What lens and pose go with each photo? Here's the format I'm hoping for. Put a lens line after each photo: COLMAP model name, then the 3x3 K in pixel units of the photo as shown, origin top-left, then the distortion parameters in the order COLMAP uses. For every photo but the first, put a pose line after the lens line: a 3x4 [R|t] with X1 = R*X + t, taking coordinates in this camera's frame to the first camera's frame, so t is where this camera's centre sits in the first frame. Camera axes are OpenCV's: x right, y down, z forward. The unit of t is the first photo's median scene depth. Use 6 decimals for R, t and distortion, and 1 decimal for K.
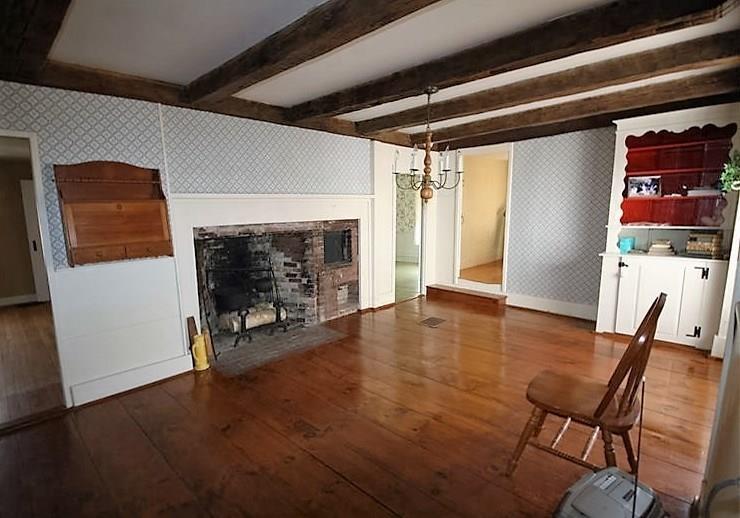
lens RADIAL K [[358.0, 0, 368.5], [0, 358.0, 261.8], [0, 0, 1]] dist [-0.000210, -0.000299]
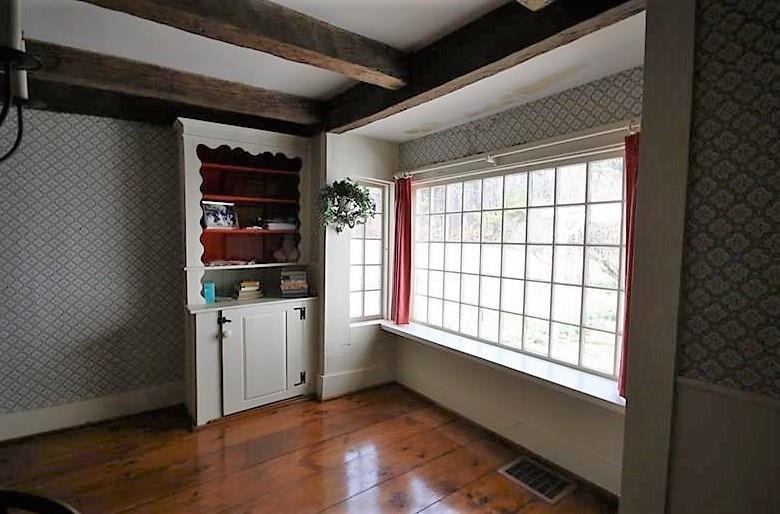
lens RADIAL K [[371.0, 0, 389.3], [0, 371.0, 262.4], [0, 0, 1]] dist [-0.002833, -0.000558]
pose [[0.193028, -0.061624, 0.979256, 0.047562], [0.132970, 0.990462, 0.036118, -0.090946], [-0.972141, 0.123240, 0.199381, 0.507894]]
